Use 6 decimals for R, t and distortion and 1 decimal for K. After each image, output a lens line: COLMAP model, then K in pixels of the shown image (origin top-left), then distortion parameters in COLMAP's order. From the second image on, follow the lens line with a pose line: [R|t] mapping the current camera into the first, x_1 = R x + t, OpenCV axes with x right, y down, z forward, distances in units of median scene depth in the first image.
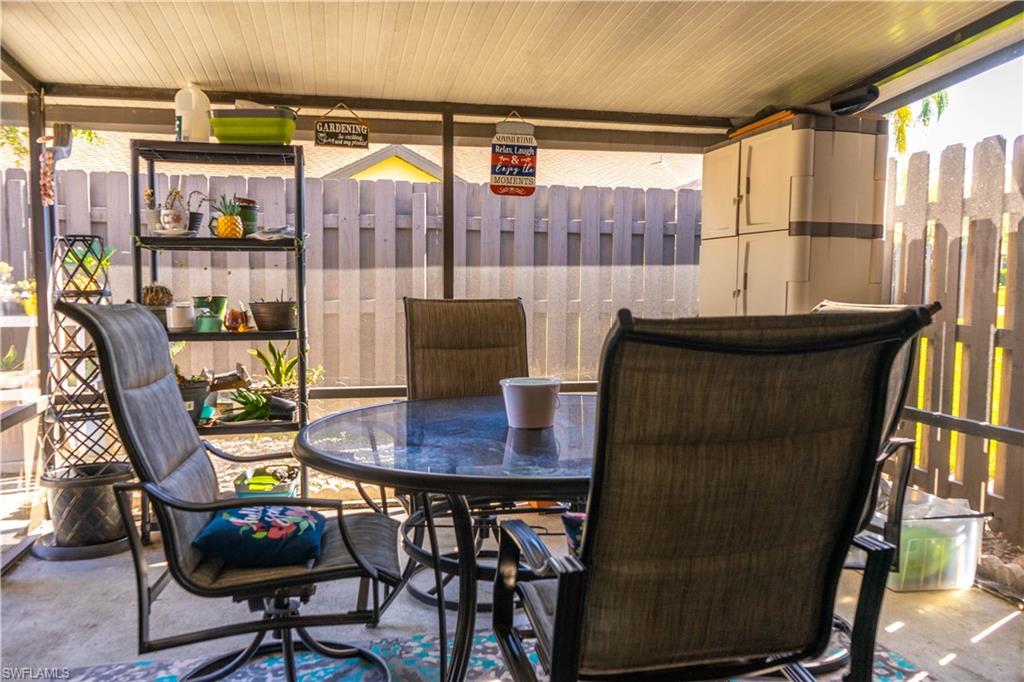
lens RADIAL K [[847.1, 0, 514.4], [0, 847.1, 340.0], [0, 0, 1]] dist [-0.016208, 0.017285]
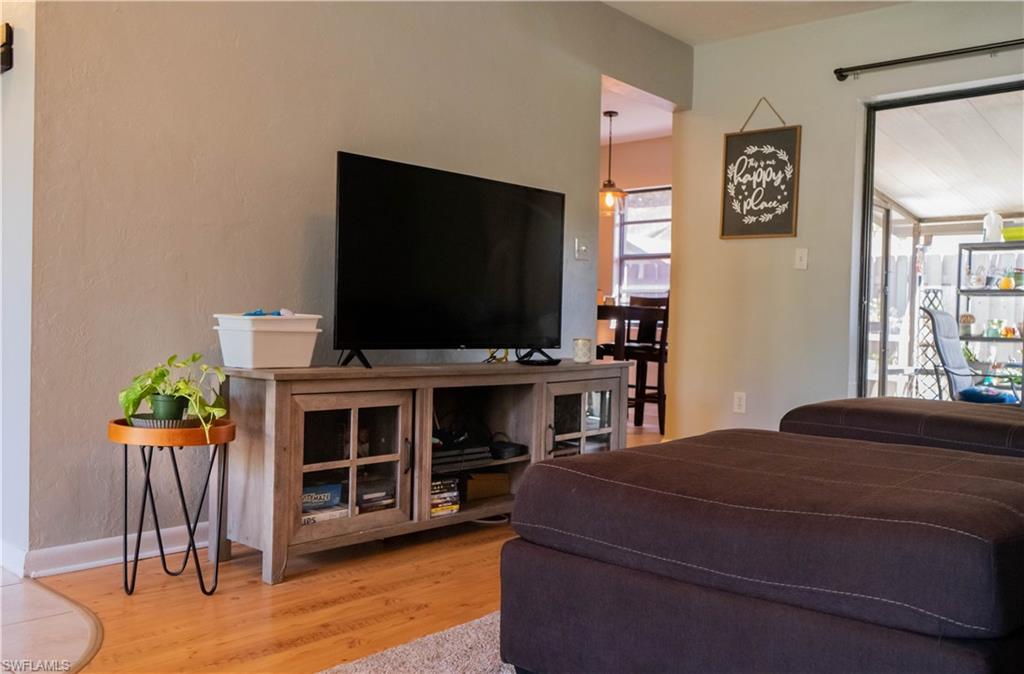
lens RADIAL K [[864.1, 0, 553.3], [0, 864.1, 341.5], [0, 0, 1]] dist [-0.015351, 0.006097]
pose [[0.621937, 0.025474, -0.782653, 0.565292], [-0.085586, 0.995694, -0.035604, 0.157958], [0.778376, 0.089128, 0.621439, -1.027720]]
